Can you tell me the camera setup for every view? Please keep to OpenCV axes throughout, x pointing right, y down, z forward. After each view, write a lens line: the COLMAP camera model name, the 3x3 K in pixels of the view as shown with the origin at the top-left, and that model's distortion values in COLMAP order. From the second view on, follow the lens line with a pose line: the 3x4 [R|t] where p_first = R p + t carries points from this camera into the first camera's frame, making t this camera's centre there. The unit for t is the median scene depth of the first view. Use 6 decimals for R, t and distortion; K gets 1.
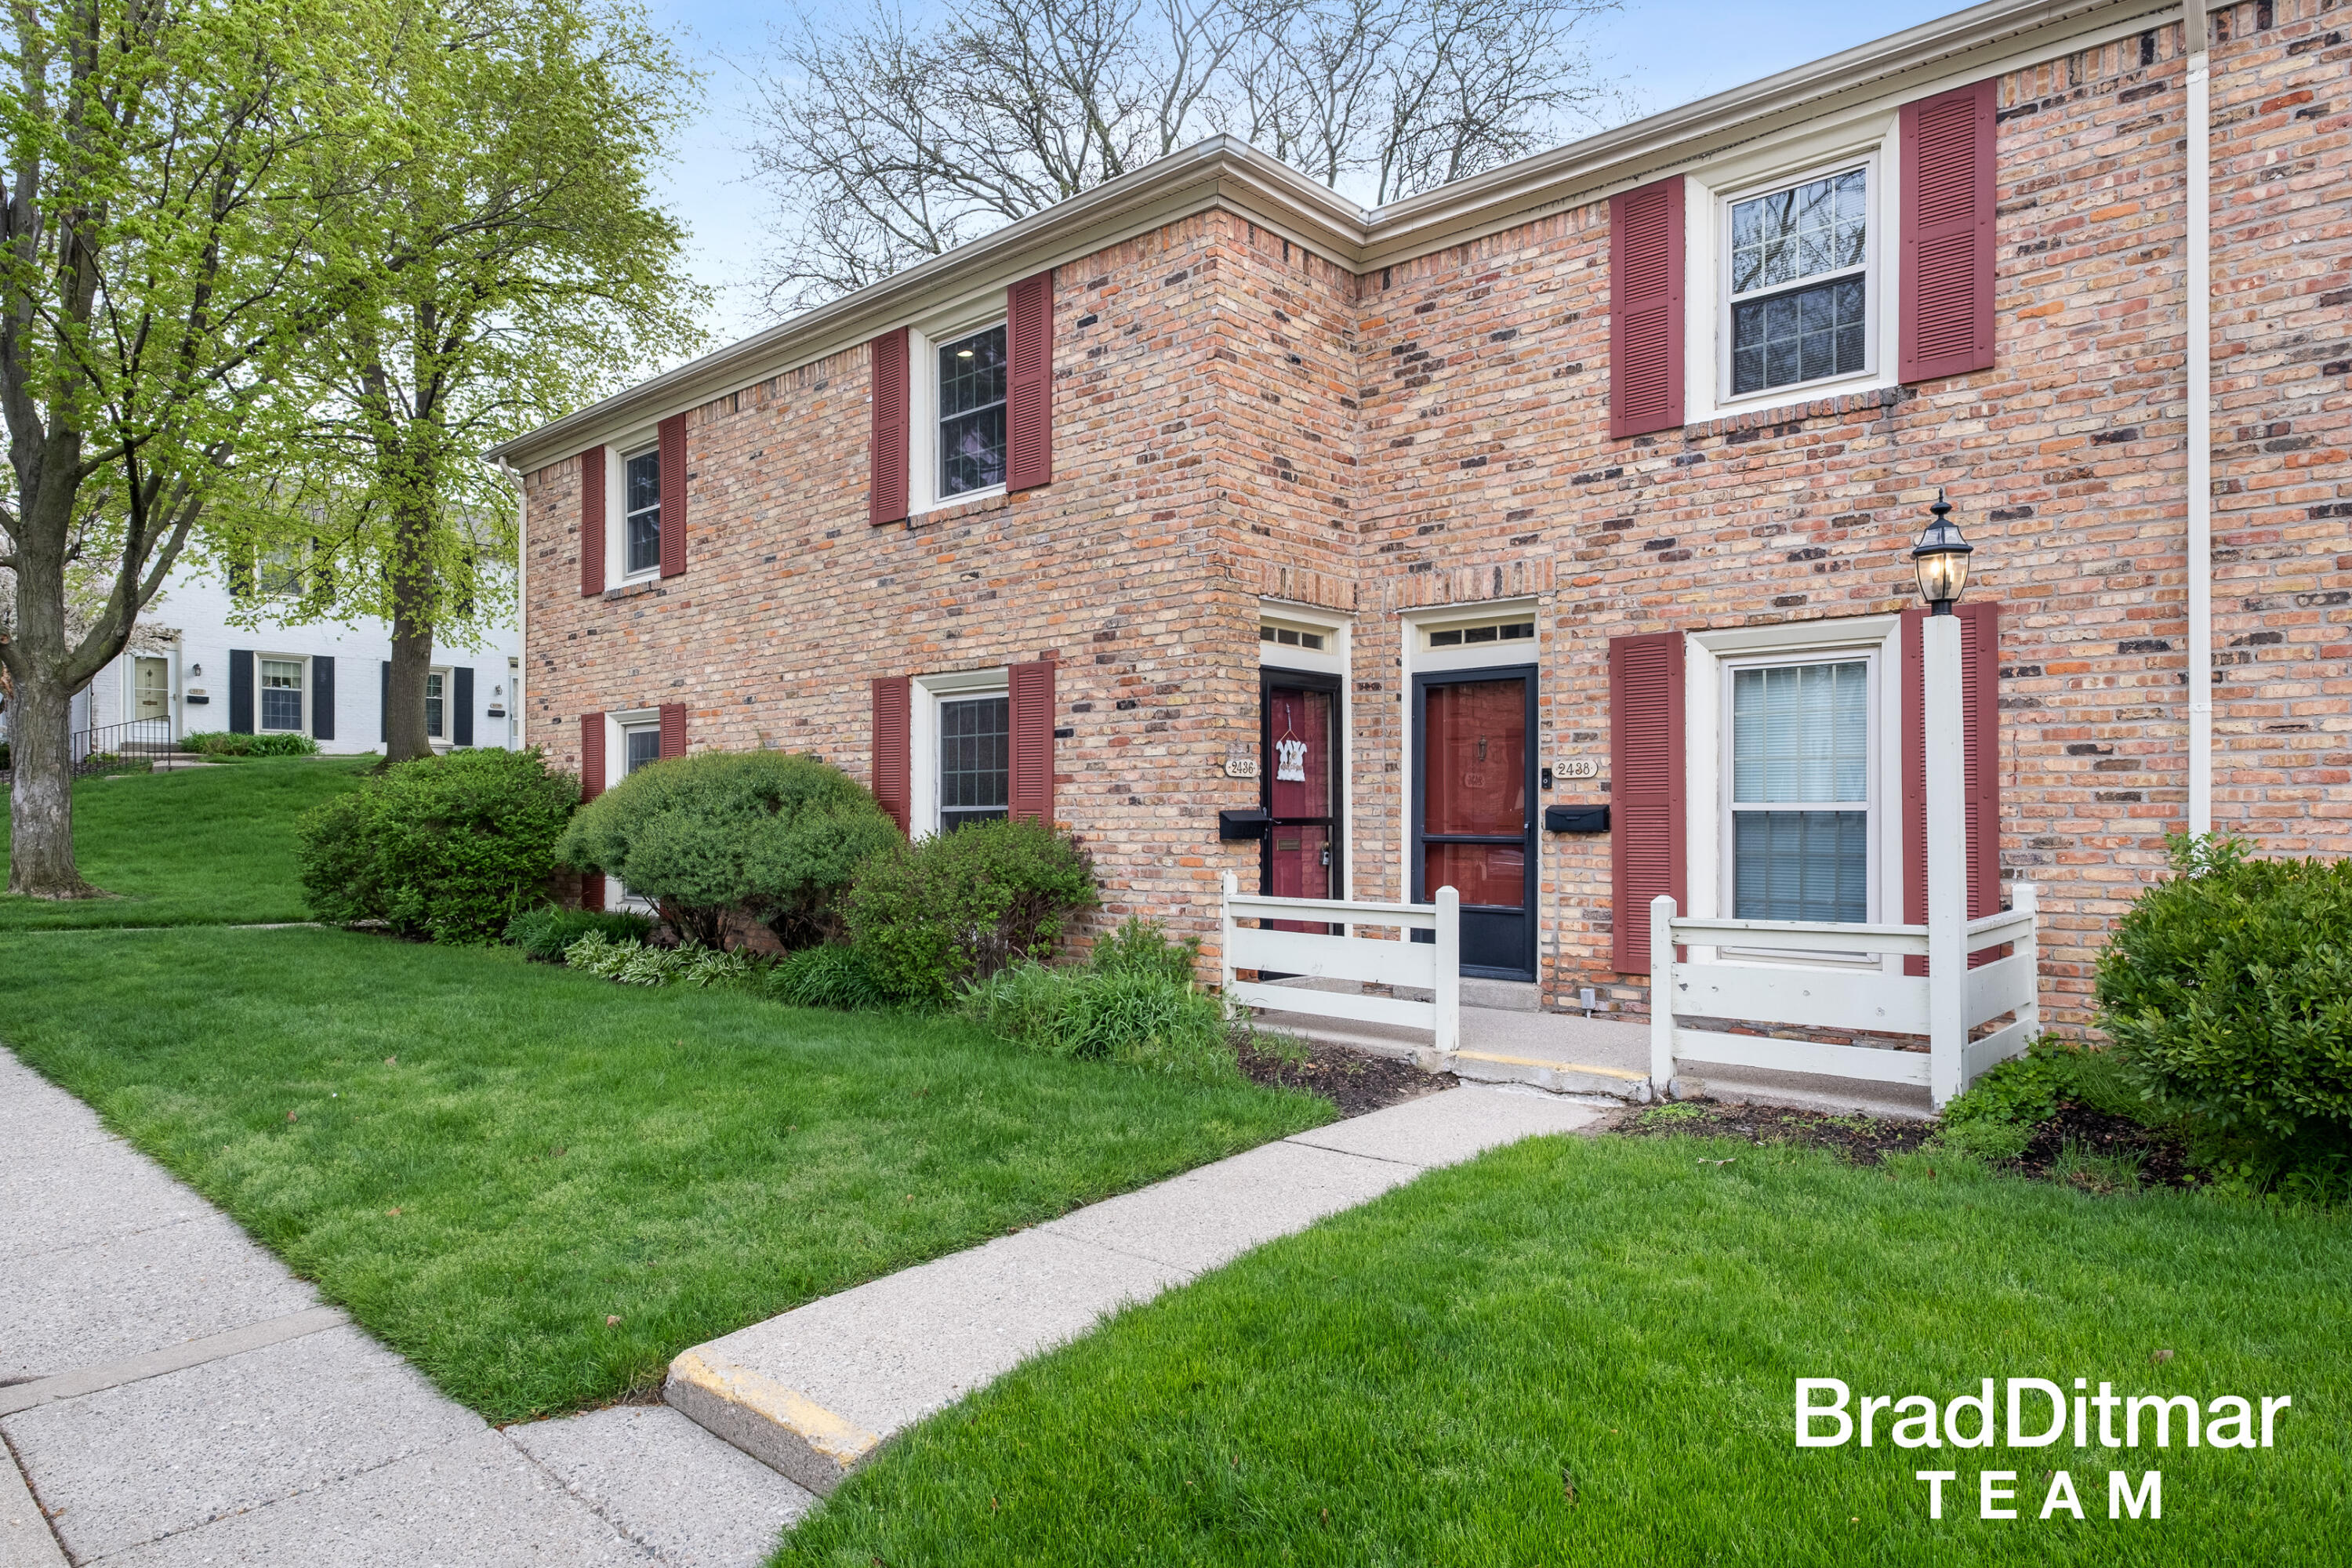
lens RADIAL K [[1388.3, 0, 1181.0], [0, 1388.3, 796.4], [0, 0, 1]] dist [-0.000936, -0.000063]
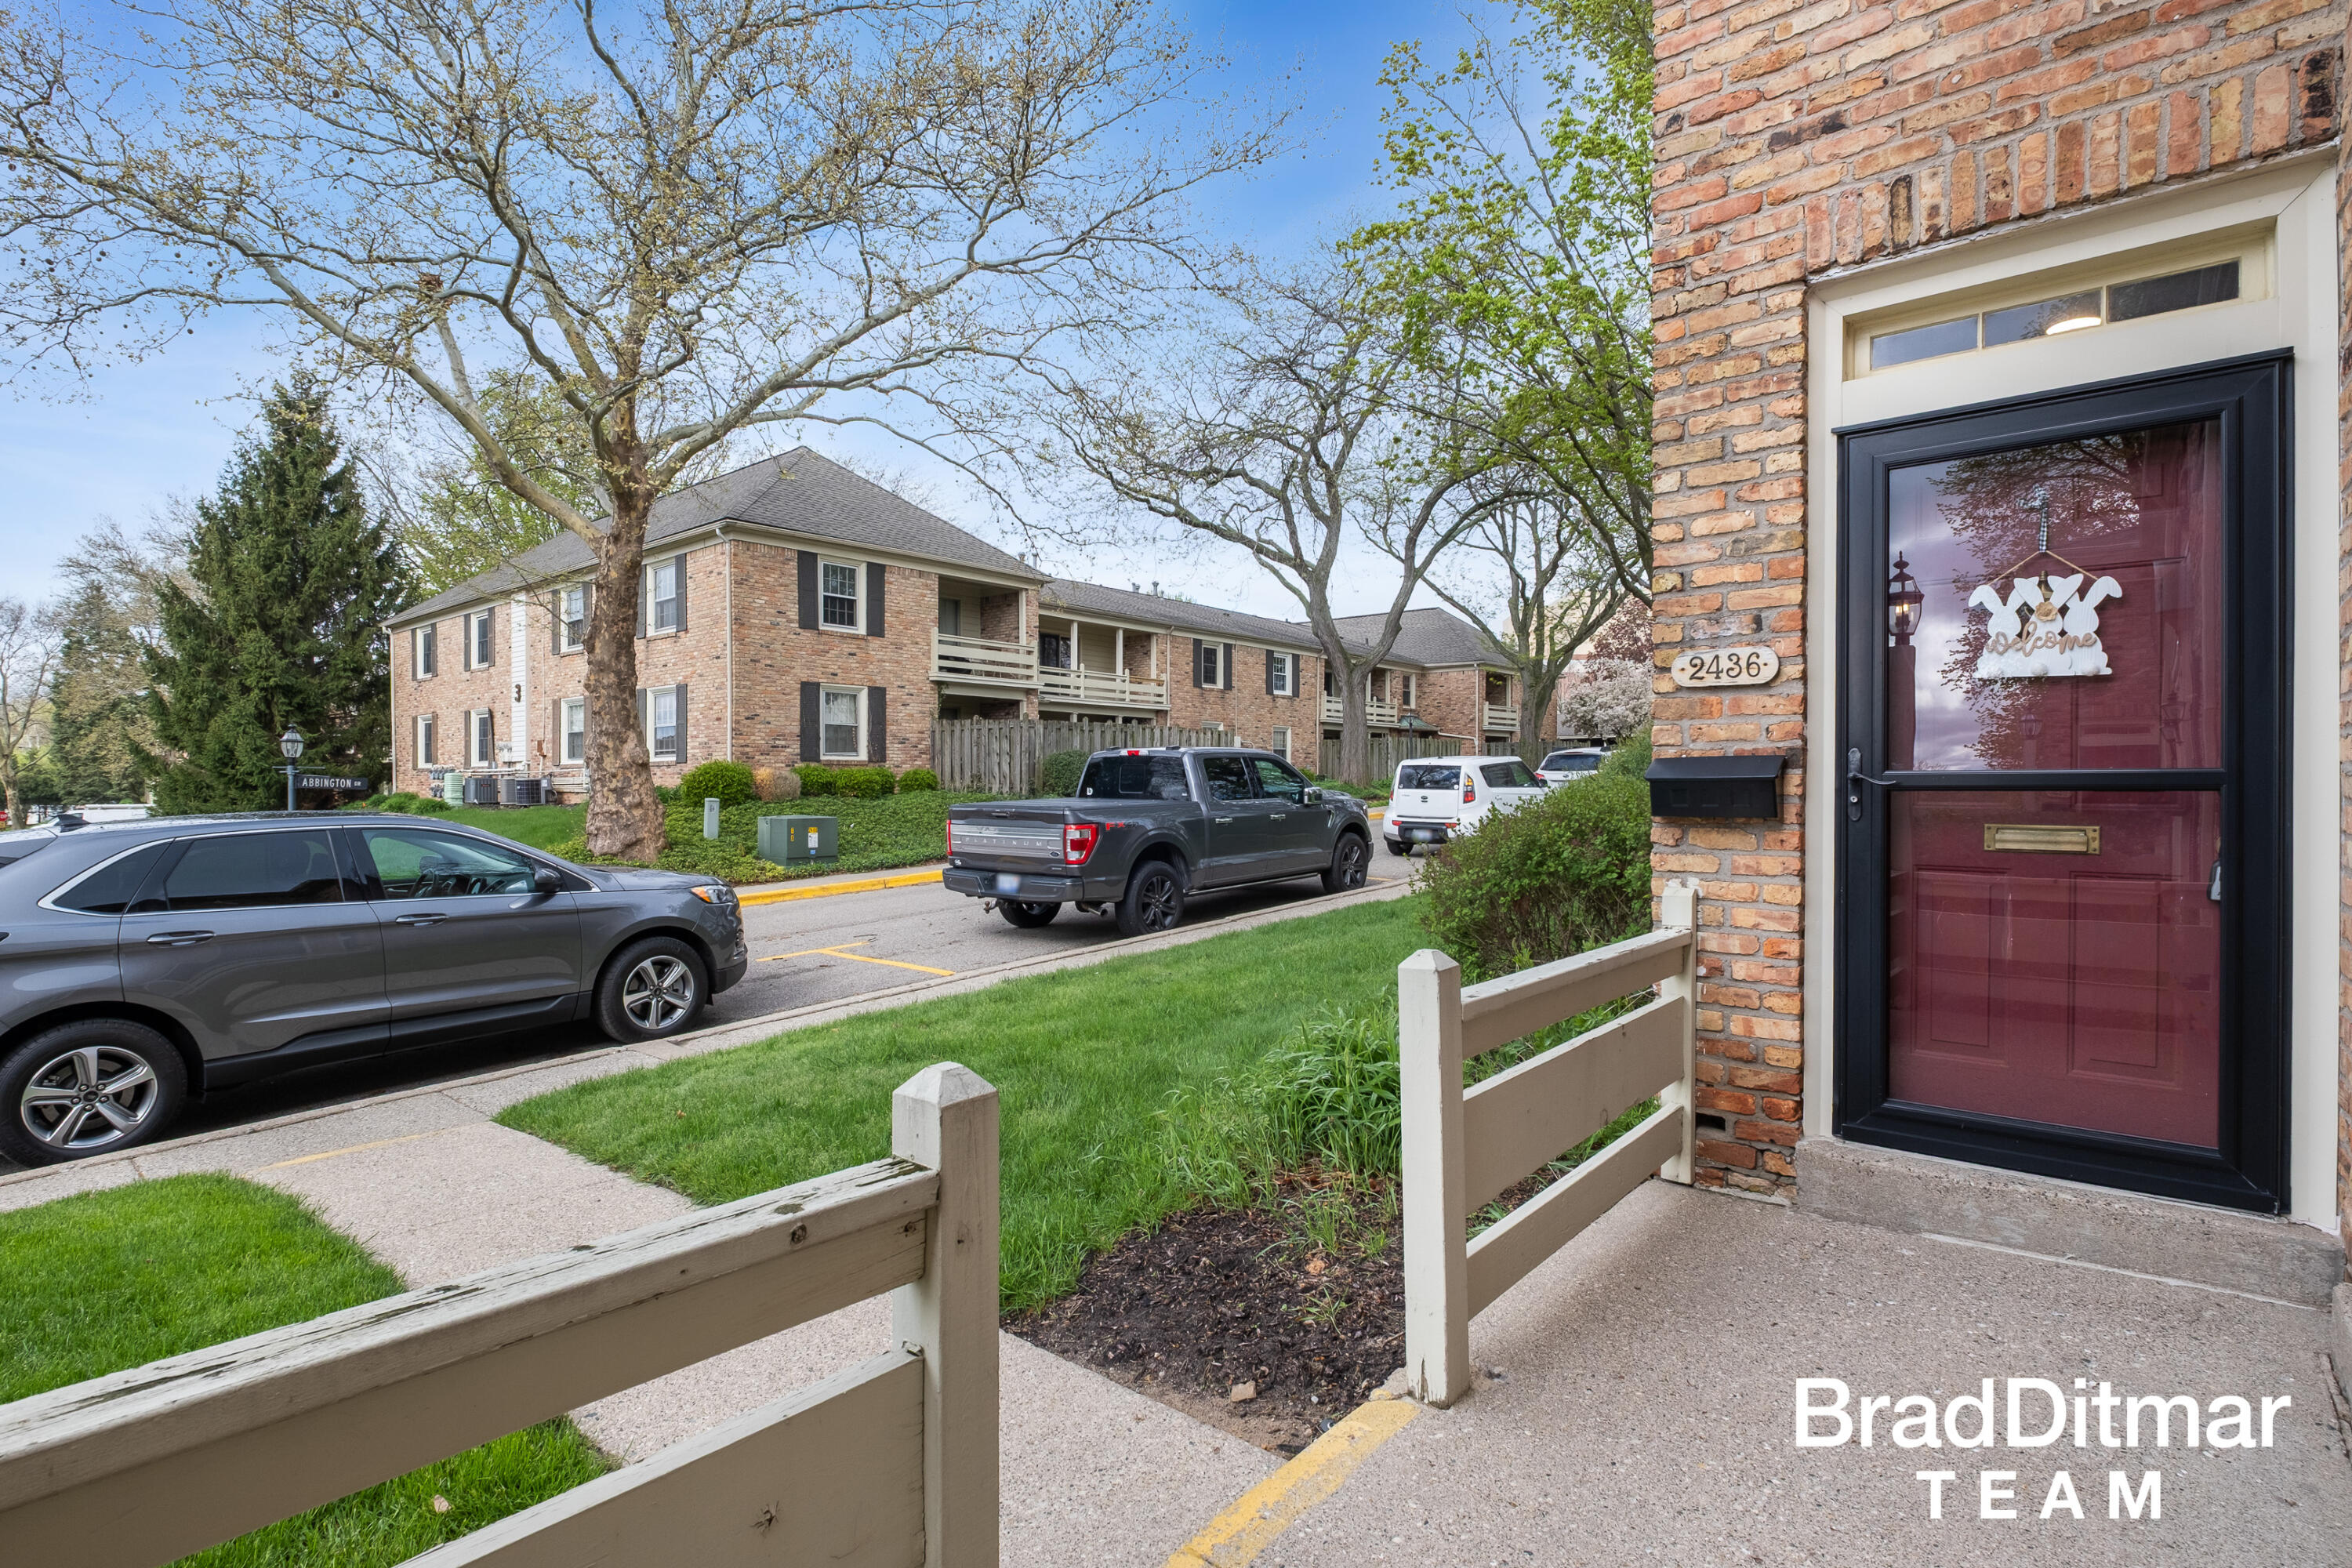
lens RADIAL K [[1124.8, 0, 1182.9], [0, 1124.8, 784.0], [0, 0, 1]] dist [0.000049, -0.005604]
pose [[0.029399, 0.002641, -0.999564, 0.391643], [0.012854, 0.999913, 0.003020, 0.015088], [0.999485, -0.012938, 0.029362, 0.739573]]
